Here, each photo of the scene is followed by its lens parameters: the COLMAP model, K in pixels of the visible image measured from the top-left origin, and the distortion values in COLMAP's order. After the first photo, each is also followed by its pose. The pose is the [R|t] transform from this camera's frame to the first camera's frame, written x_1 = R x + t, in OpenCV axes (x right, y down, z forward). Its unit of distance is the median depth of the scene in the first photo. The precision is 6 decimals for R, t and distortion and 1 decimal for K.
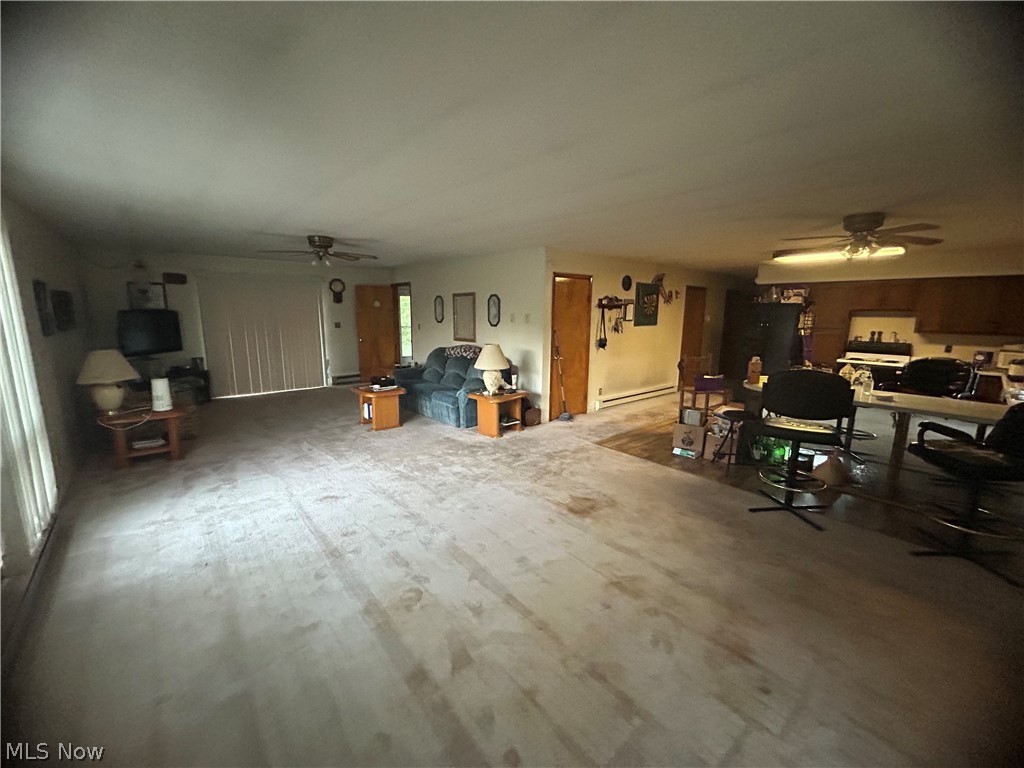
lens RADIAL K [[410.6, 0, 511.5], [0, 410.6, 380.1], [0, 0, 1]] dist [-0.007227, 0.001418]
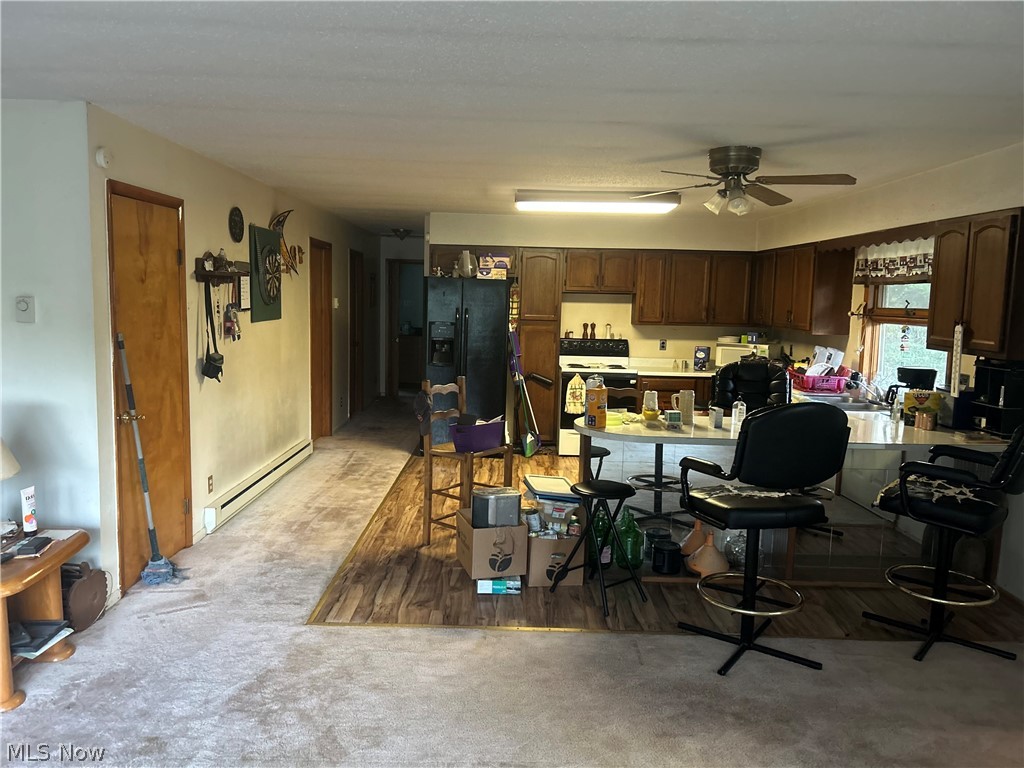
lens RADIAL K [[764.3, 0, 514.4], [0, 764.3, 375.7], [0, 0, 1]] dist [0.047422, -0.047671]
pose [[0.645586, -0.073087, 0.760182, -0.180142], [0.107784, 0.994166, 0.004047, -0.054807], [-0.756043, 0.079323, 0.649698, 0.291744]]
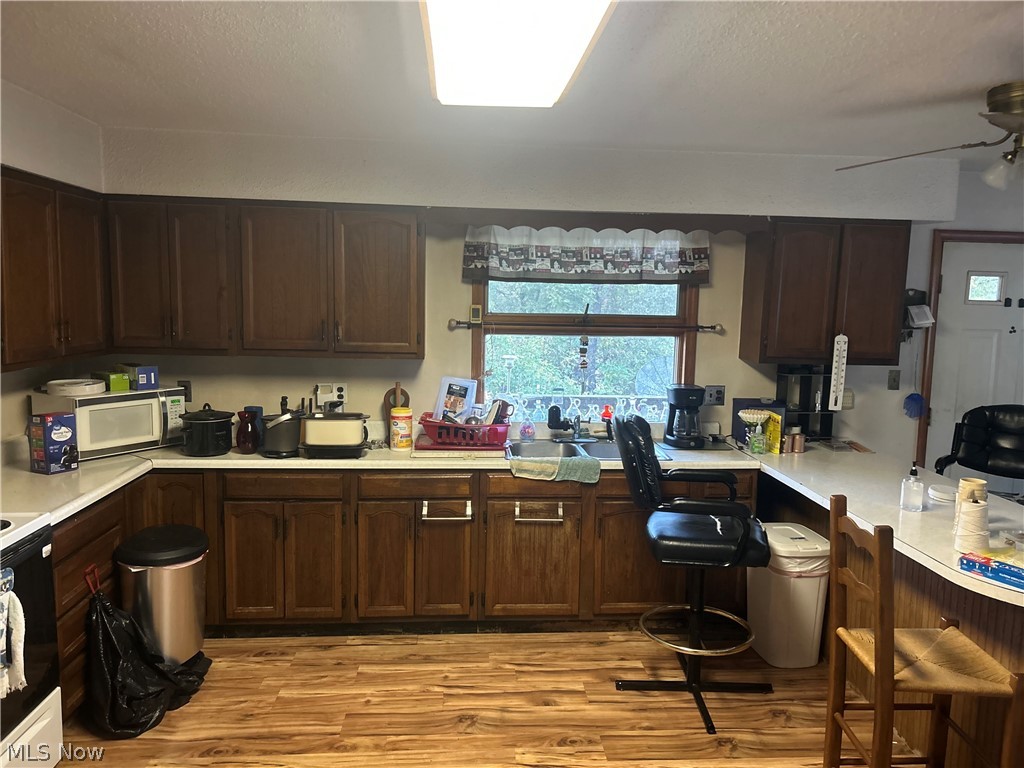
lens RADIAL K [[764.3, 0, 516.9], [0, 764.3, 384.7], [0, 0, 1]] dist [0.047422, -0.047671]
pose [[-0.798365, -0.095313, 0.594583, 0.462315], [0.070998, 0.965608, 0.250120, -0.200511], [-0.597974, 0.241901, -0.764140, 1.134225]]
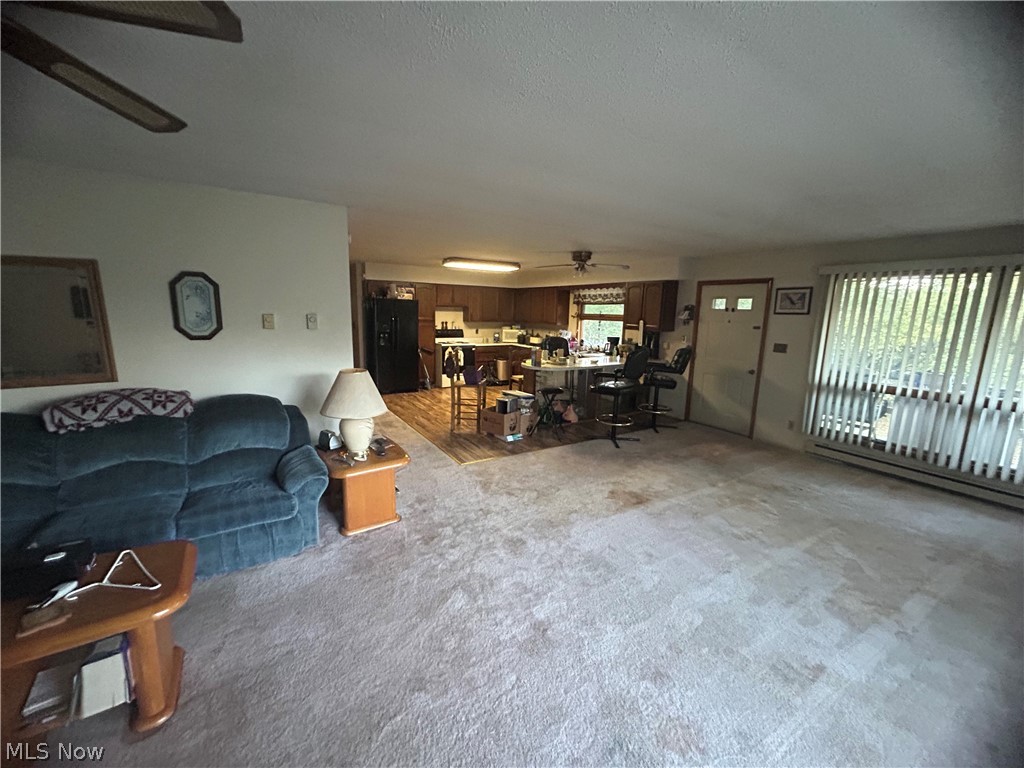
lens RADIAL K [[410.6, 0, 511.5], [0, 410.6, 381.1], [0, 0, 1]] dist [-0.007227, 0.001418]
pose [[0.146071, -0.175224, 0.973632, -0.493783], [0.141653, 0.977752, 0.154714, -0.113954], [-0.979080, 0.115319, 0.167642, 0.615349]]
